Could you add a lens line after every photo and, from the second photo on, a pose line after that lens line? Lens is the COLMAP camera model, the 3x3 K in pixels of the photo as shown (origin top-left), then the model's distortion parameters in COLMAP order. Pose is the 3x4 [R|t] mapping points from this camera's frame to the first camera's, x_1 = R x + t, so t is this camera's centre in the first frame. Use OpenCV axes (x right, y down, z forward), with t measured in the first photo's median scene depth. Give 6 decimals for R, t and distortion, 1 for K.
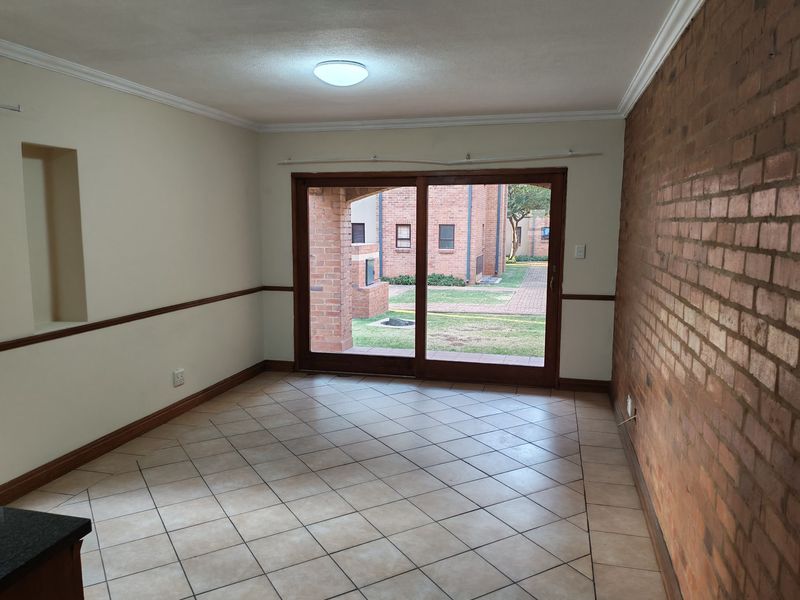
lens RADIAL K [[605.5, 0, 399.2], [0, 605.5, 301.2], [0, 0, 1]] dist [0.078890, -0.092257]
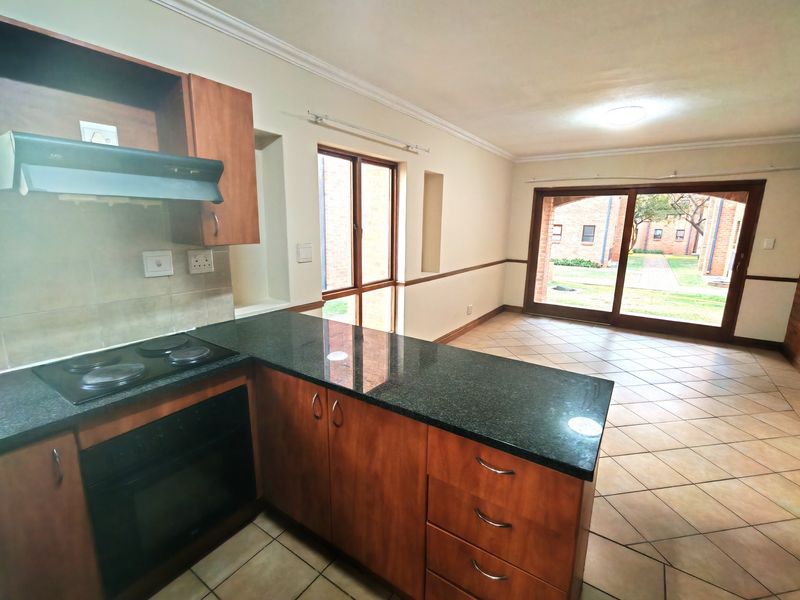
lens RADIAL K [[369.0, 0, 399.2], [0, 369.0, 298.1], [0, 0, 1]] dist [0.002341, 0.000227]
pose [[0.939719, 0.082402, -0.331870, -0.242428], [-0.059034, 0.995053, 0.079909, 0.025519], [0.336812, -0.055501, 0.939935, -0.048244]]
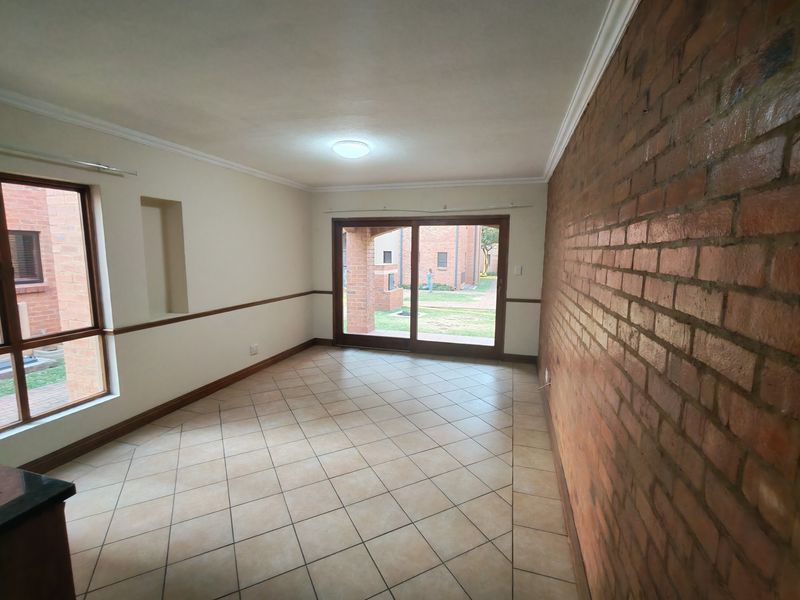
lens RADIAL K [[369.0, 0, 399.0], [0, 369.0, 297.7], [0, 0, 1]] dist [0.002341, 0.000227]
pose [[0.998828, 0.011174, -0.047088, 0.059949], [-0.011360, 0.999929, -0.003698, -0.008717], [0.047044, 0.004229, 0.998884, 0.094408]]
